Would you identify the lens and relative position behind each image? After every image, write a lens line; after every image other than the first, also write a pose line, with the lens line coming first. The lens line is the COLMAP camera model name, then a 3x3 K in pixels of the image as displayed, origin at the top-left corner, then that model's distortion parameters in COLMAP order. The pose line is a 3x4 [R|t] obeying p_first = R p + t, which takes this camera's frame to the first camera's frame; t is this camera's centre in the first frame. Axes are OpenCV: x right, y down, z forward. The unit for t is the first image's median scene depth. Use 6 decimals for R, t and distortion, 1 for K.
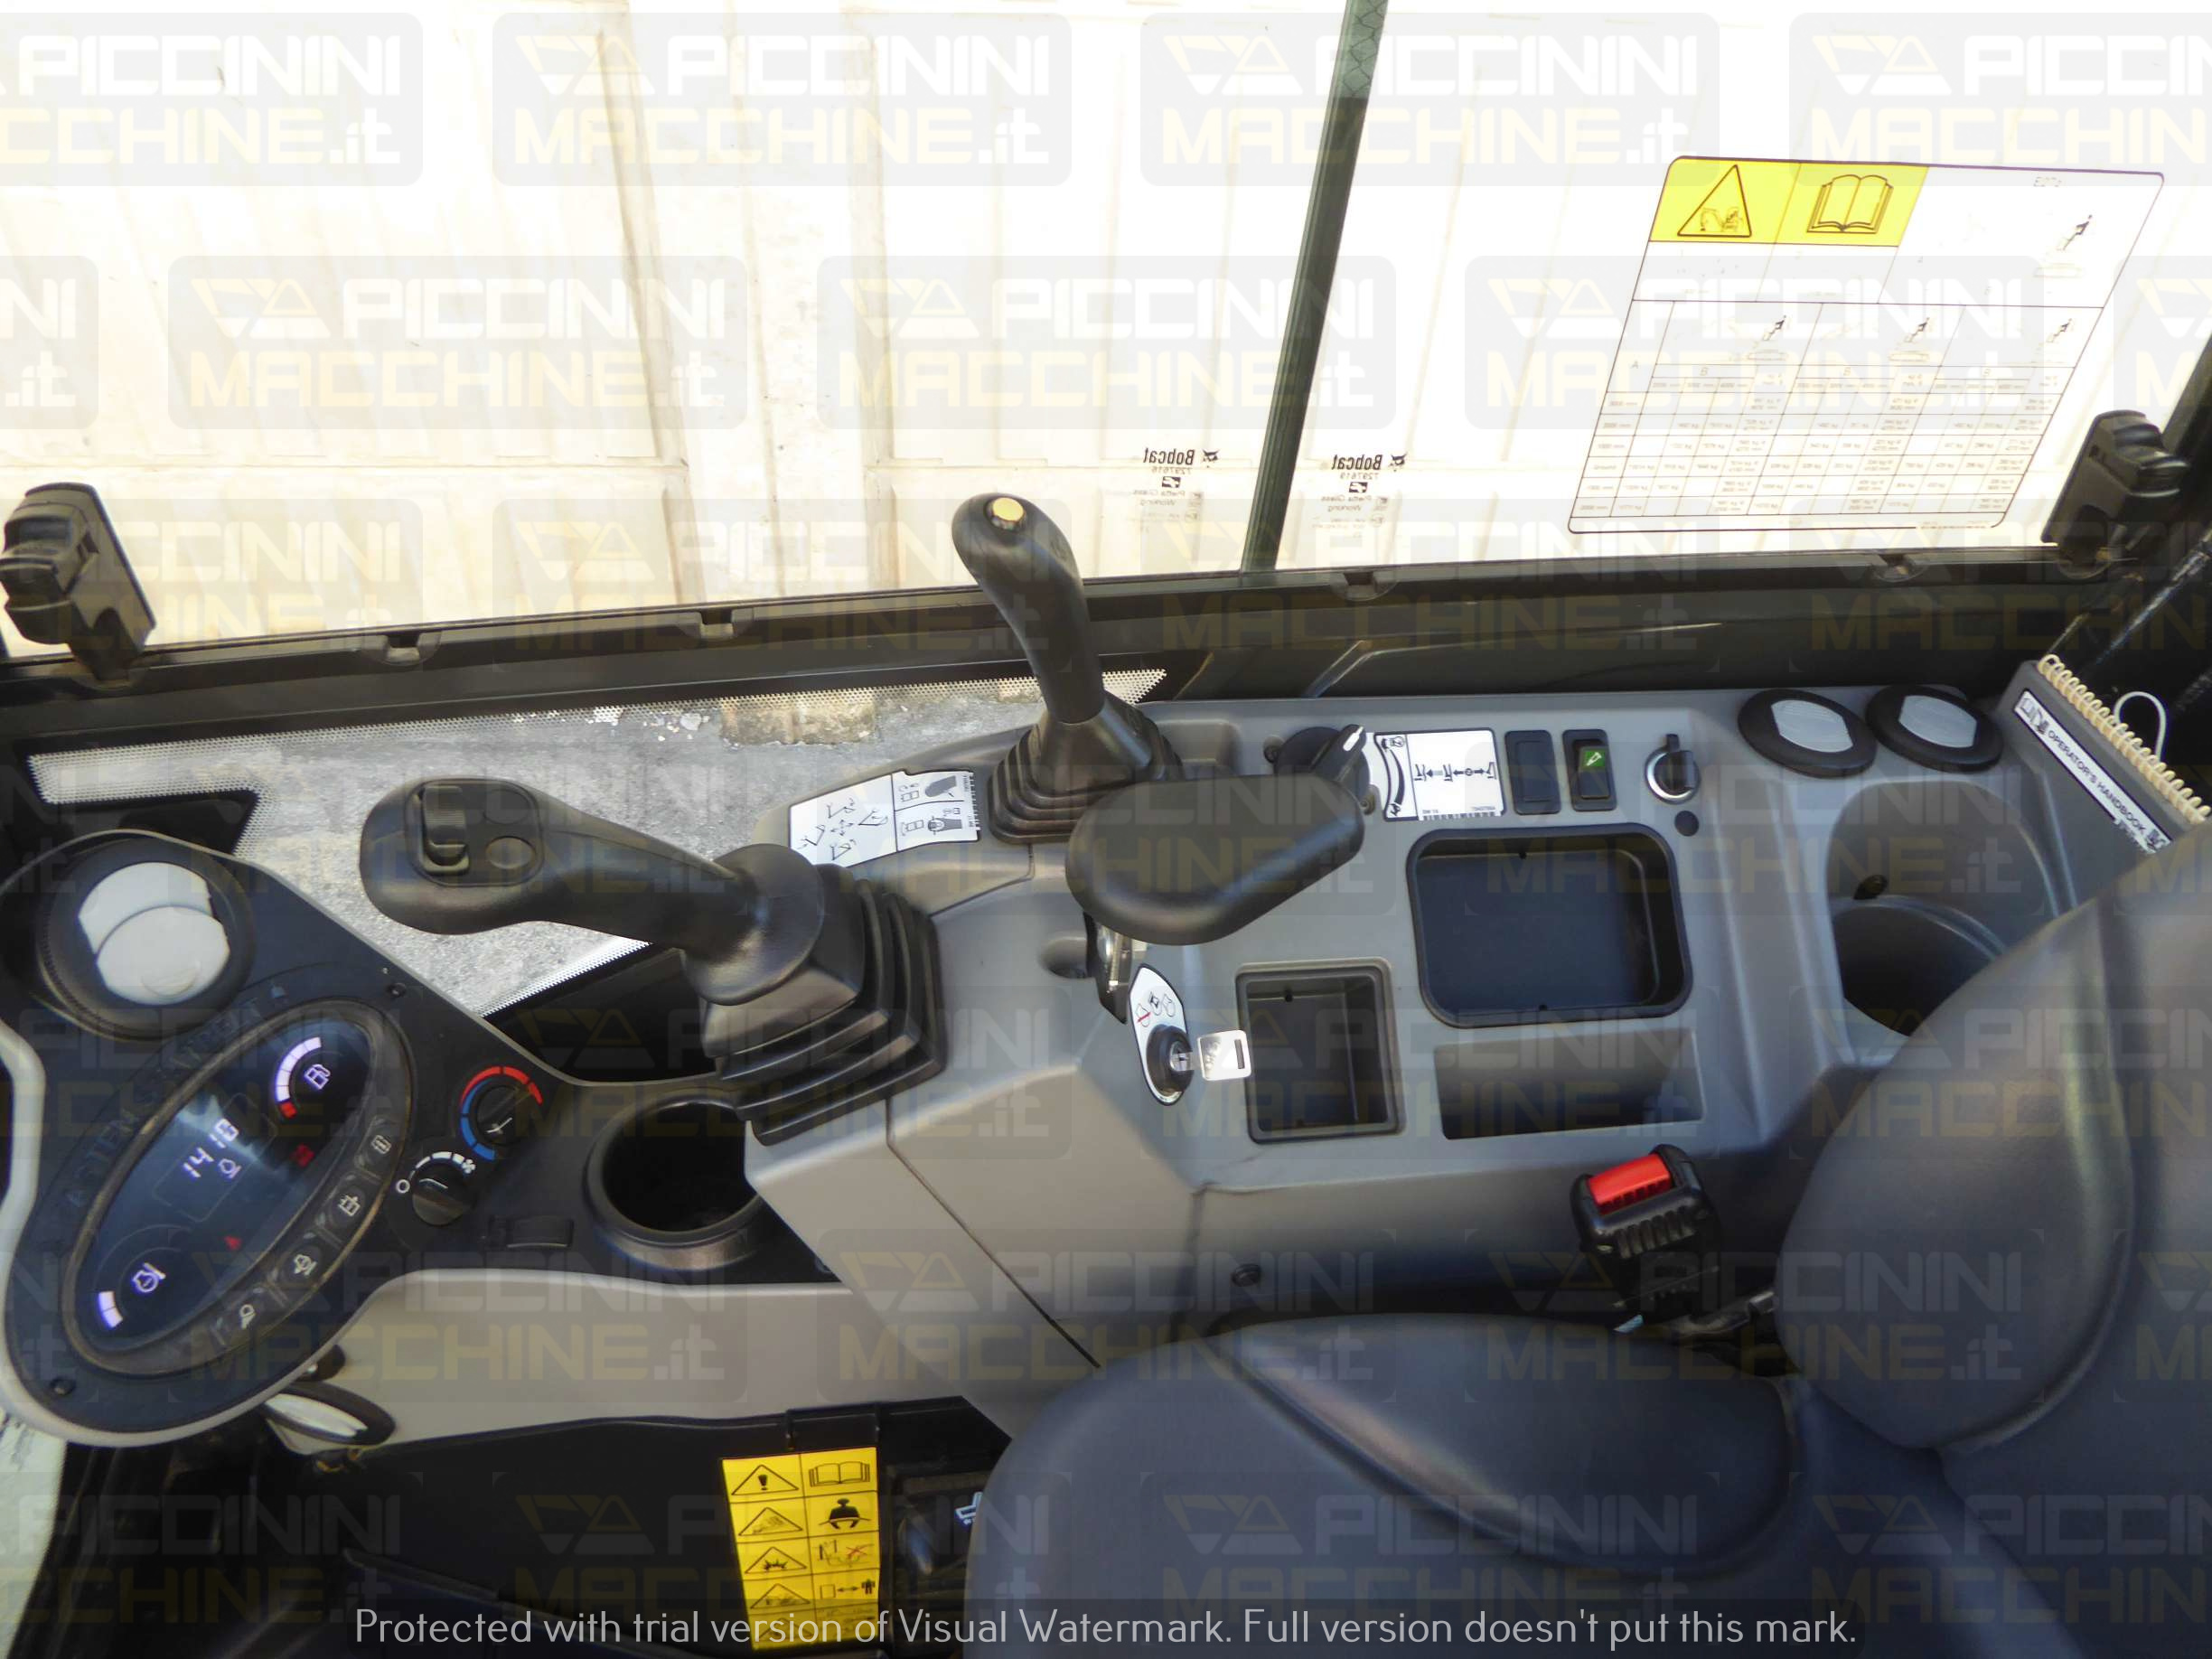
lens RADIAL K [[1566.3, 0, 1114.5], [0, 1566.3, 834.8], [0, 0, 1]] dist [-0.033211, 0.007781]
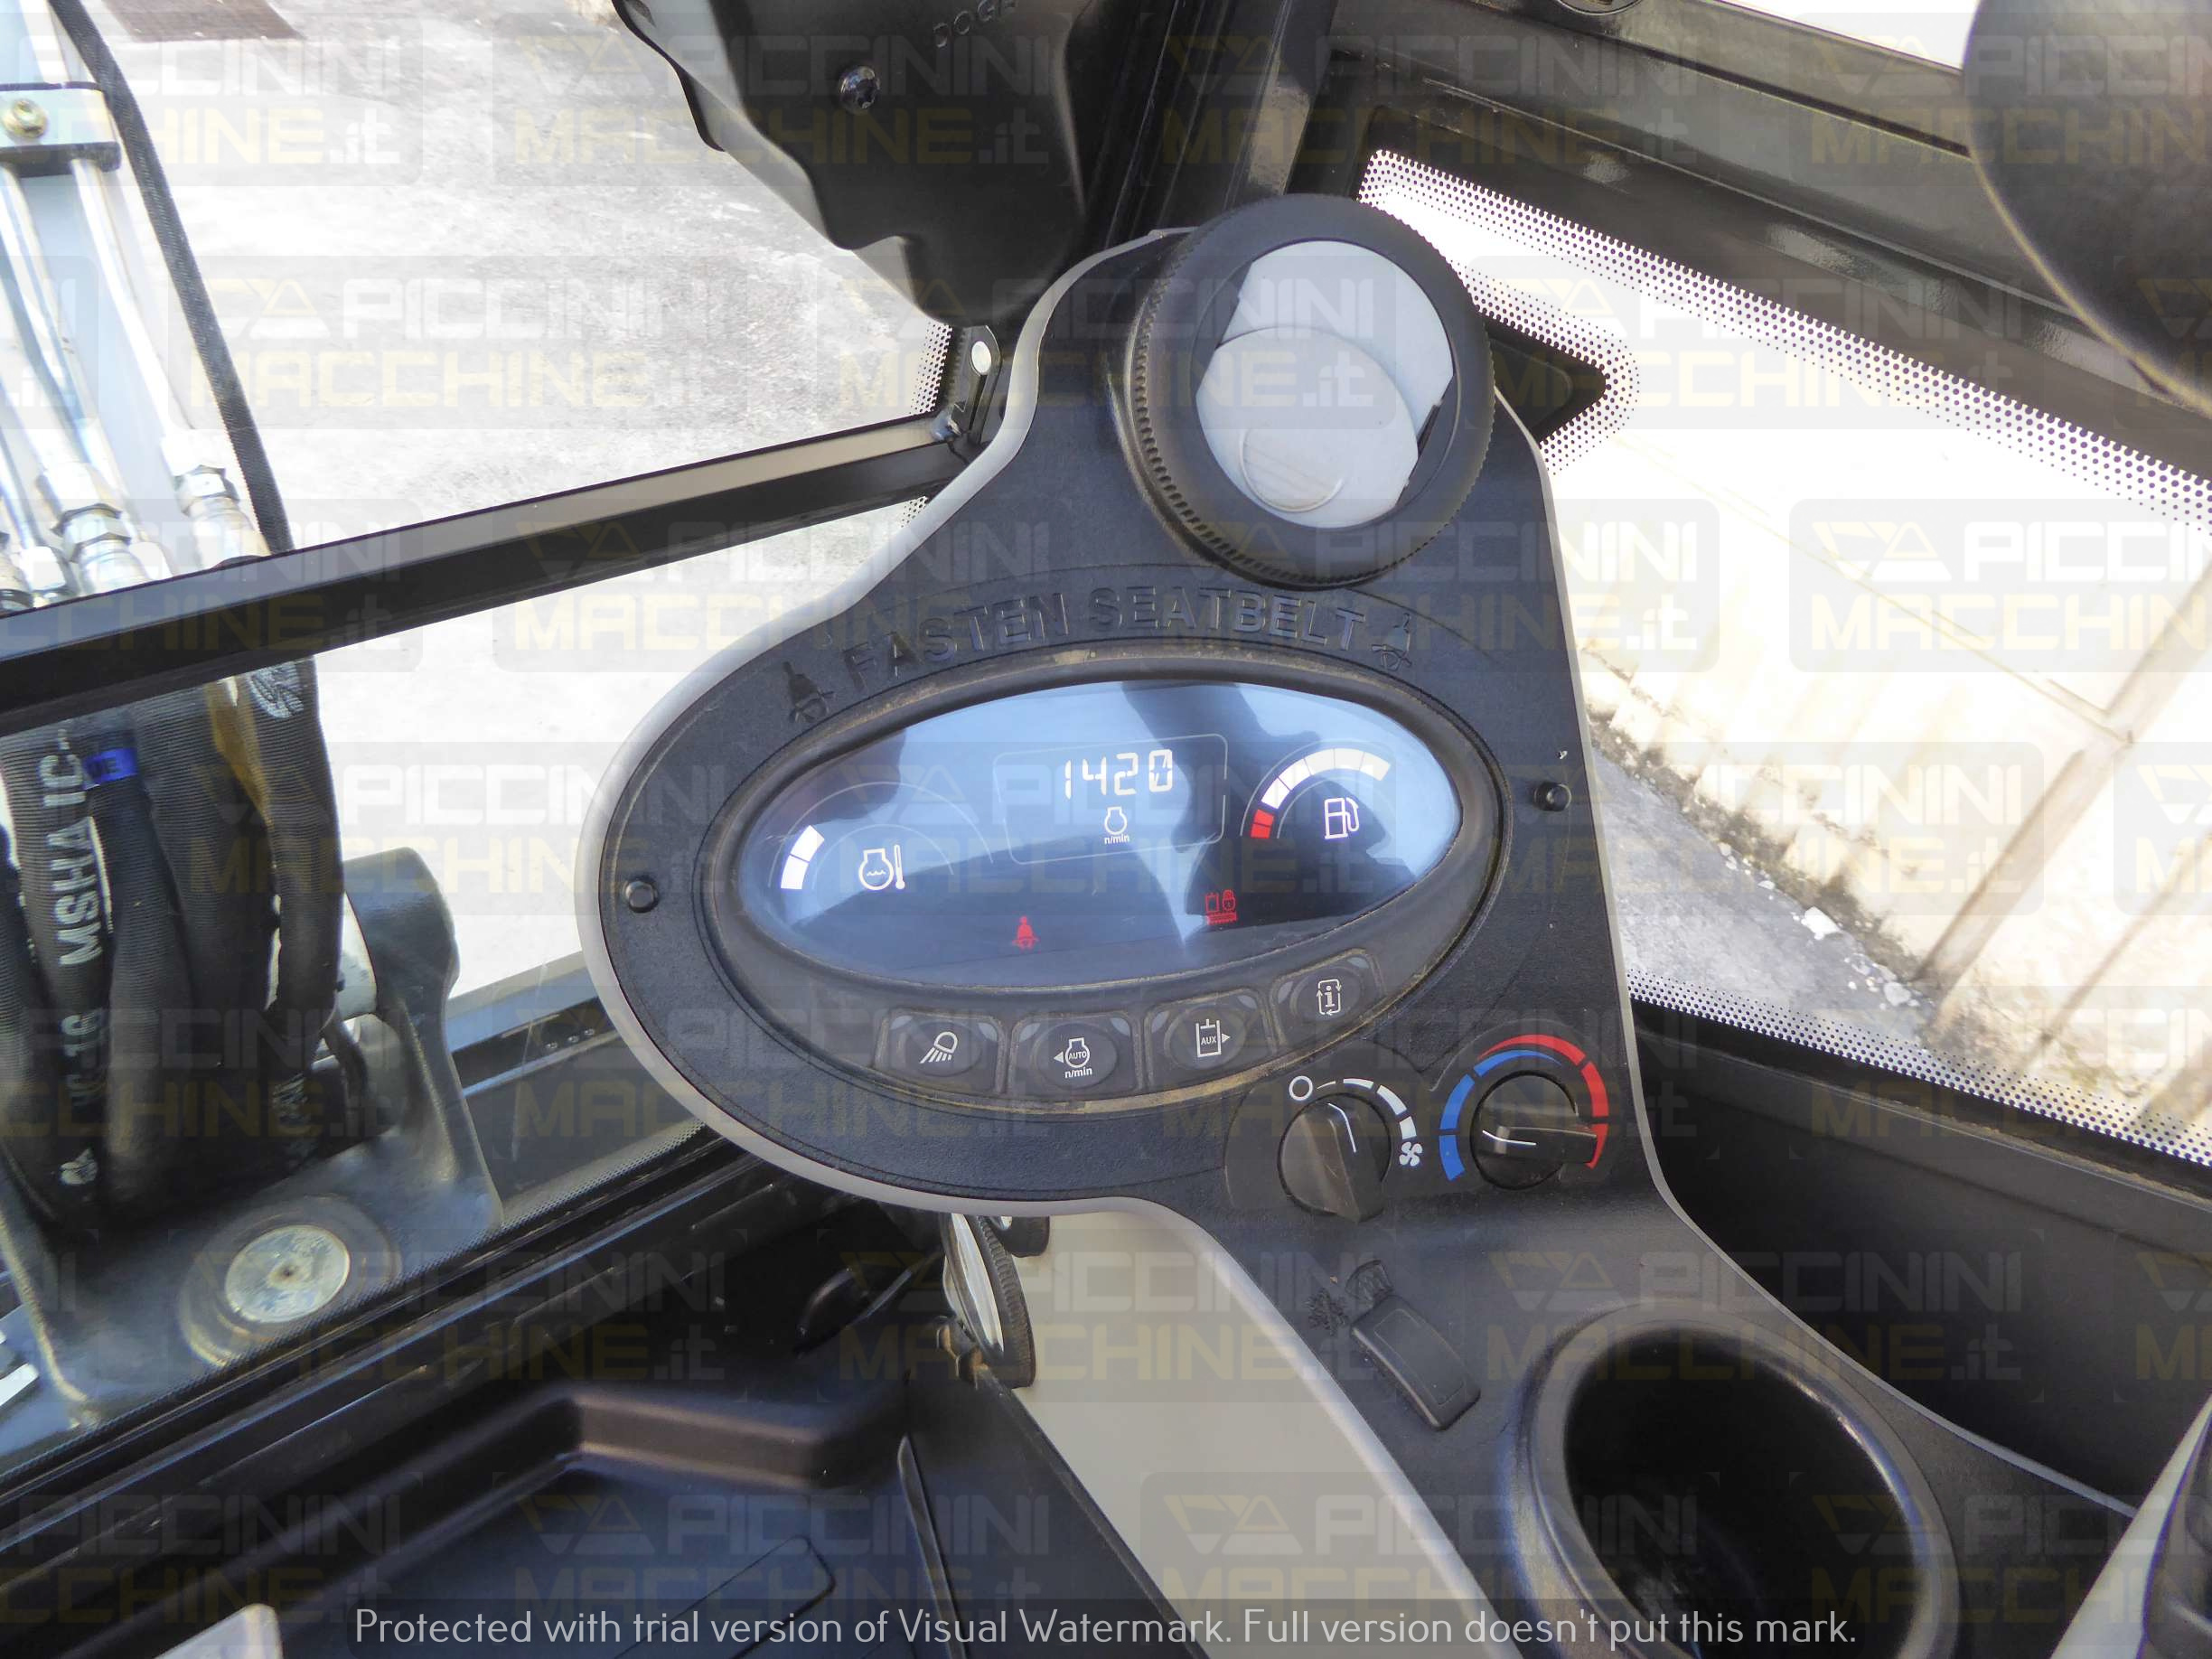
lens RADIAL K [[1578.9, 0, 1106.0], [0, 1578.9, 829.5], [0, 0, 1]] dist [-0.031774, -0.001348]
pose [[0.547755, 0.573697, -0.608963, -0.222293], [-0.649244, 0.750552, 0.123098, 0.136924], [0.527679, 0.327938, 0.783589, 0.521361]]
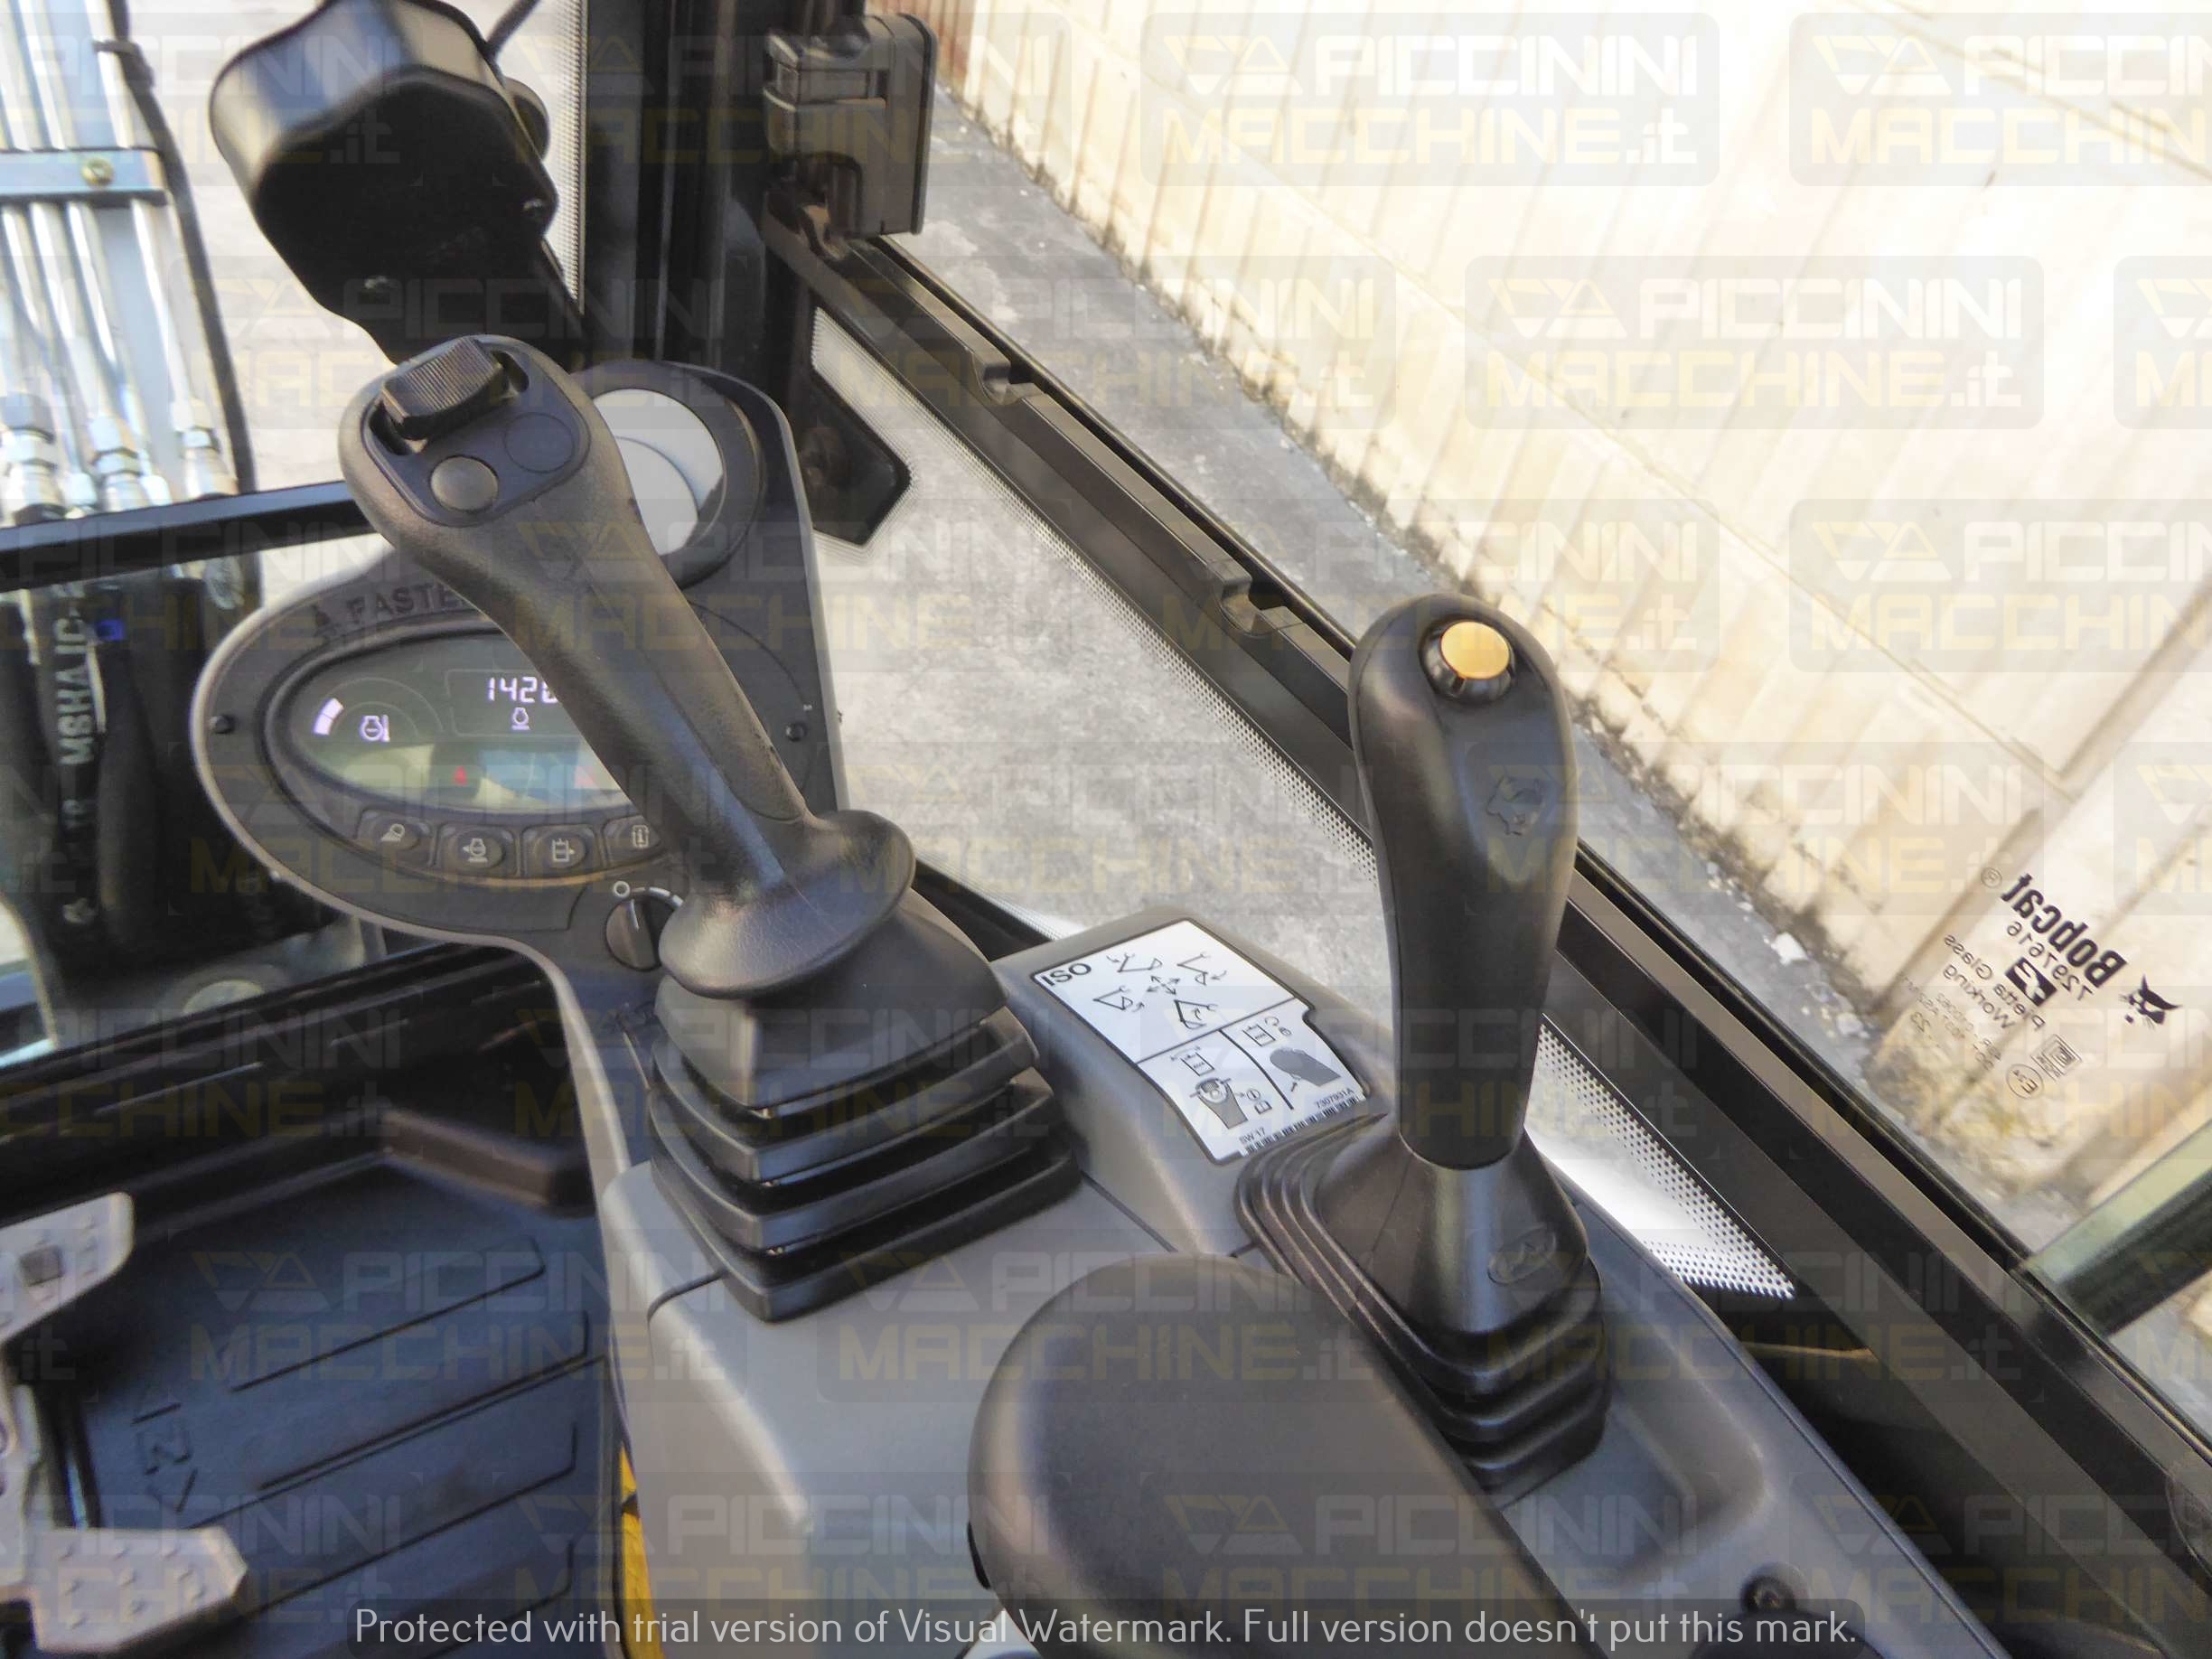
lens RADIAL K [[1564.3, 0, 1086.1], [0, 1564.3, 817.7], [0, 0, 1]] dist [-0.032478, 0.004773]
pose [[0.408780, 0.638793, -0.651799, 0.164827], [-0.709662, 0.671548, 0.213080, -0.153016], [0.573829, 0.375454, 0.727843, 0.499239]]
